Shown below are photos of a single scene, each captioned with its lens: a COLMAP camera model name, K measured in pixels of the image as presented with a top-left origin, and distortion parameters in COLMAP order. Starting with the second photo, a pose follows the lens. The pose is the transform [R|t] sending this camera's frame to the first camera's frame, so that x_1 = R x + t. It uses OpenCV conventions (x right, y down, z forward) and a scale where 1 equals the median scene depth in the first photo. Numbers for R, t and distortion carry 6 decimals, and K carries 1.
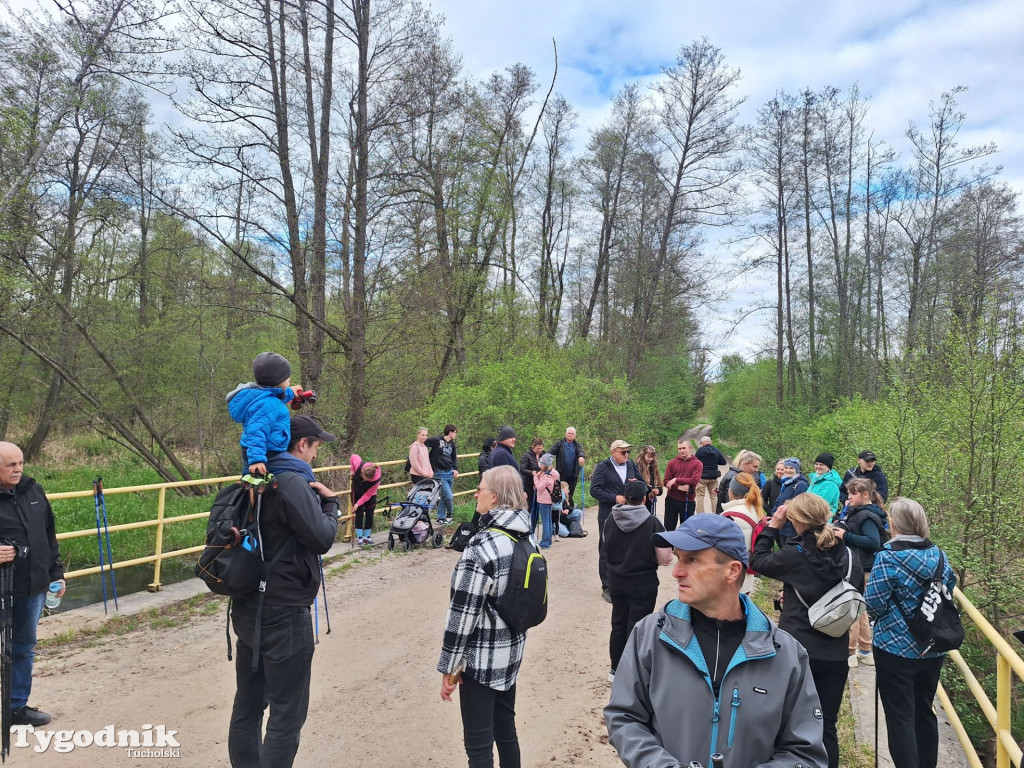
lens RADIAL K [[731.3, 0, 515.2], [0, 731.3, 390.7], [0, 0, 1]] dist [0.079552, -0.067671]
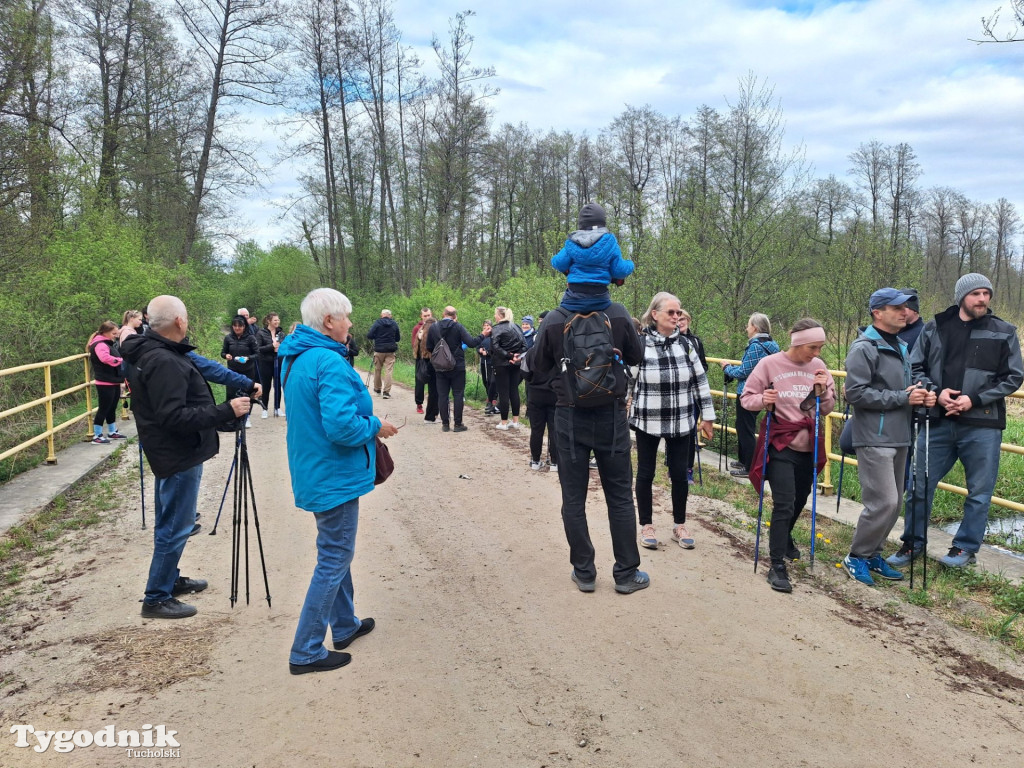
lens RADIAL K [[731.3, 0, 515.2], [0, 731.3, 390.7], [0, 0, 1]] dist [0.079552, -0.067671]
pose [[0.768964, -0.109267, 0.629885, -0.121389], [0.016206, 0.988300, 0.151657, 0.006084], [-0.639086, -0.106411, 0.761738, 0.002185]]
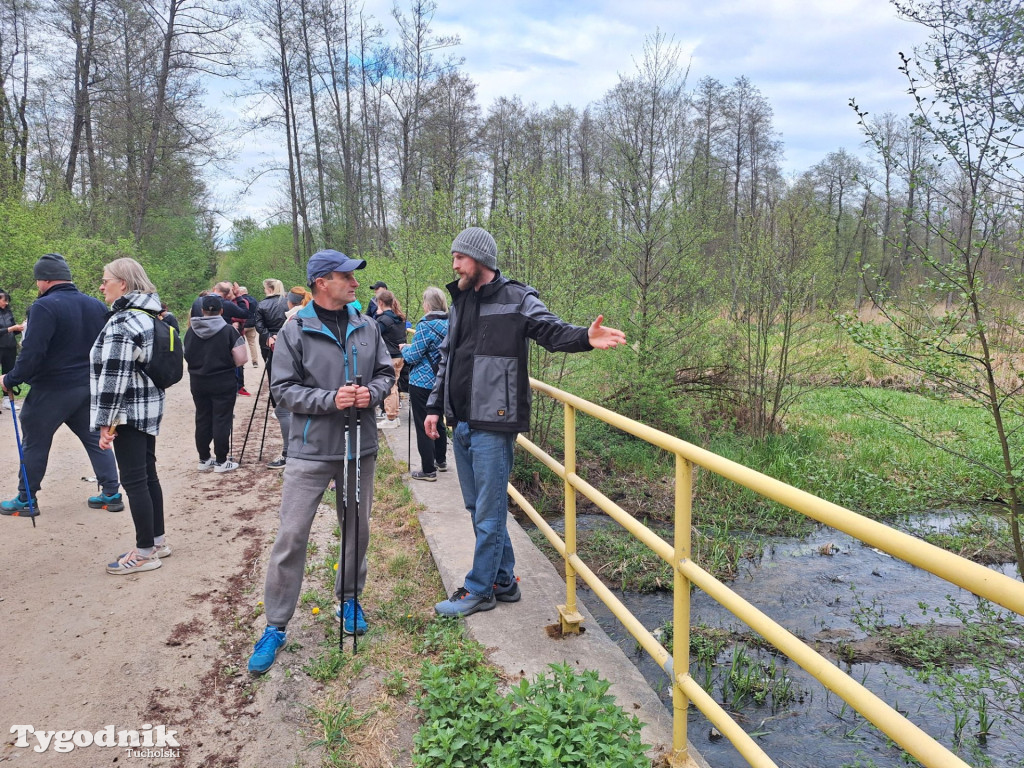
lens RADIAL K [[726.6, 0, 517.3], [0, 726.6, 381.7], [0, 0, 1]] dist [0.054731, -0.026798]
pose [[0.800724, -0.113170, 0.588246, -0.023491], [0.015573, 0.985593, 0.168414, 0.010625], [-0.598831, -0.125692, 0.790951, -0.032014]]
